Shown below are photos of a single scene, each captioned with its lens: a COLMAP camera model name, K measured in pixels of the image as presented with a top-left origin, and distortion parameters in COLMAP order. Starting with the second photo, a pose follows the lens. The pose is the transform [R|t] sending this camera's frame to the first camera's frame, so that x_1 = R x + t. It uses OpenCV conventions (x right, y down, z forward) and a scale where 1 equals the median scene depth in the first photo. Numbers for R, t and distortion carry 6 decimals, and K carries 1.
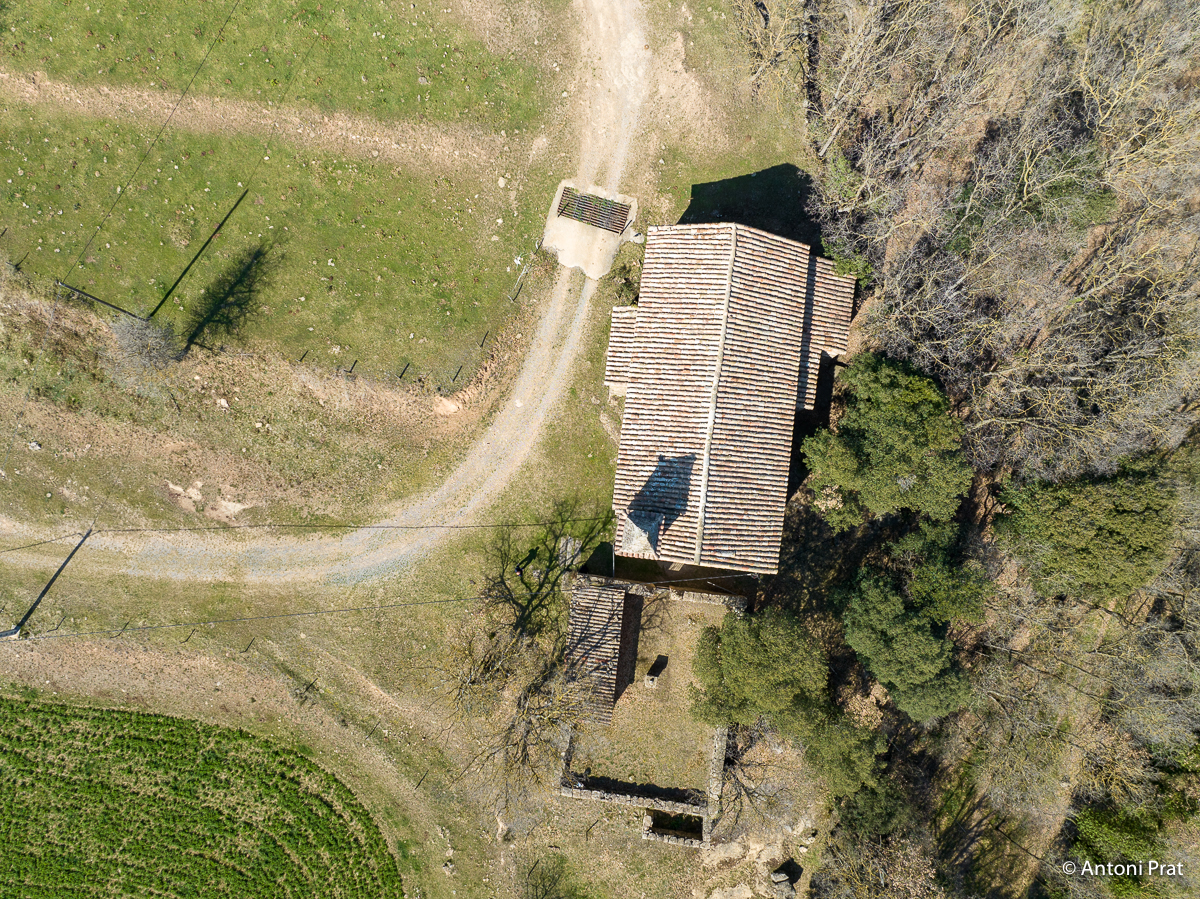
lens RADIAL K [[848.4, 0, 600.8], [0, 848.4, 452.6], [0, 0, 1]] dist [-0.043450, 0.016727]
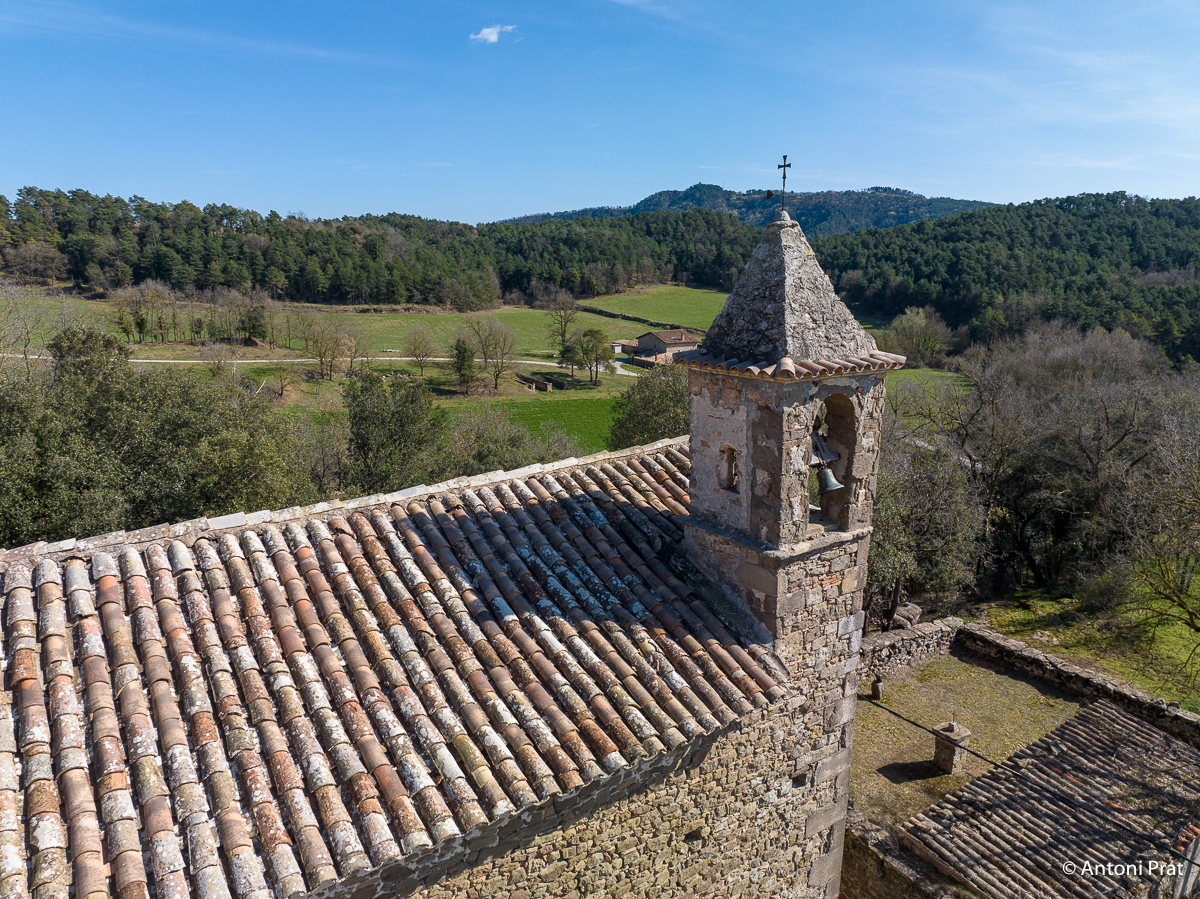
lens RADIAL K [[848.4, 0, 600.1], [0, 848.4, 448.3], [0, 0, 1]] dist [-0.043450, 0.016727]
pose [[-0.665736, -0.164518, 0.727826, -0.094131], [0.743607, -0.065214, 0.665429, -0.103408], [-0.062011, 0.984216, 0.165752, 0.786586]]
